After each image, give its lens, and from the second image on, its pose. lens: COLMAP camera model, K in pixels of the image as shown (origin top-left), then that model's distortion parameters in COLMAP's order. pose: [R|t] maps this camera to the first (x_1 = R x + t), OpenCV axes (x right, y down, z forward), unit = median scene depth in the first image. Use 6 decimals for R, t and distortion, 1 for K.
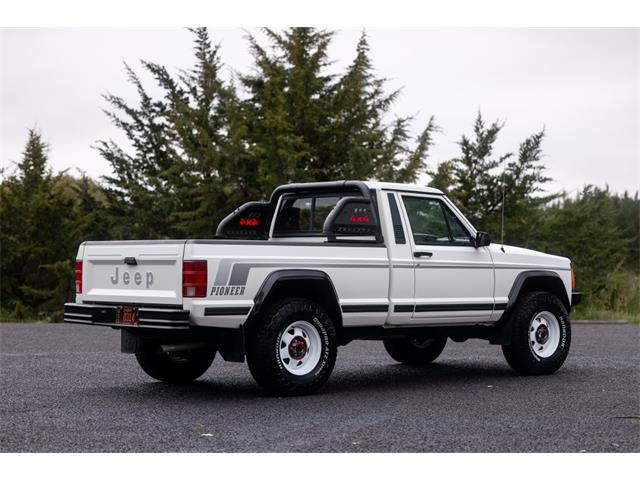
lens RADIAL K [[1362.9, 0, 320.0], [0, 1362.9, 240.0], [0, 0, 1]] dist [-0.081487, -0.590324]
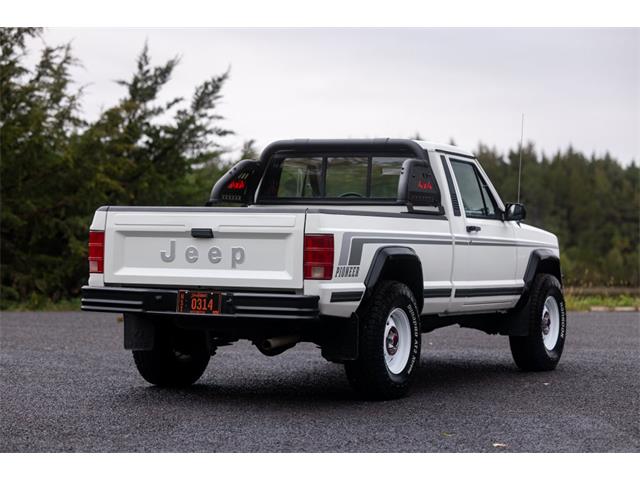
lens RADIAL K [[1742.0, 0, 342.7], [0, 1742.0, 239.6], [0, 0, 1]] dist [-0.032632, -0.074152]
pose [[0.920019, 0.012613, 0.391670, -0.436683], [-0.021023, 0.999631, 0.017191, 0.000250], [-0.391309, -0.024050, 0.919945, 0.039244]]
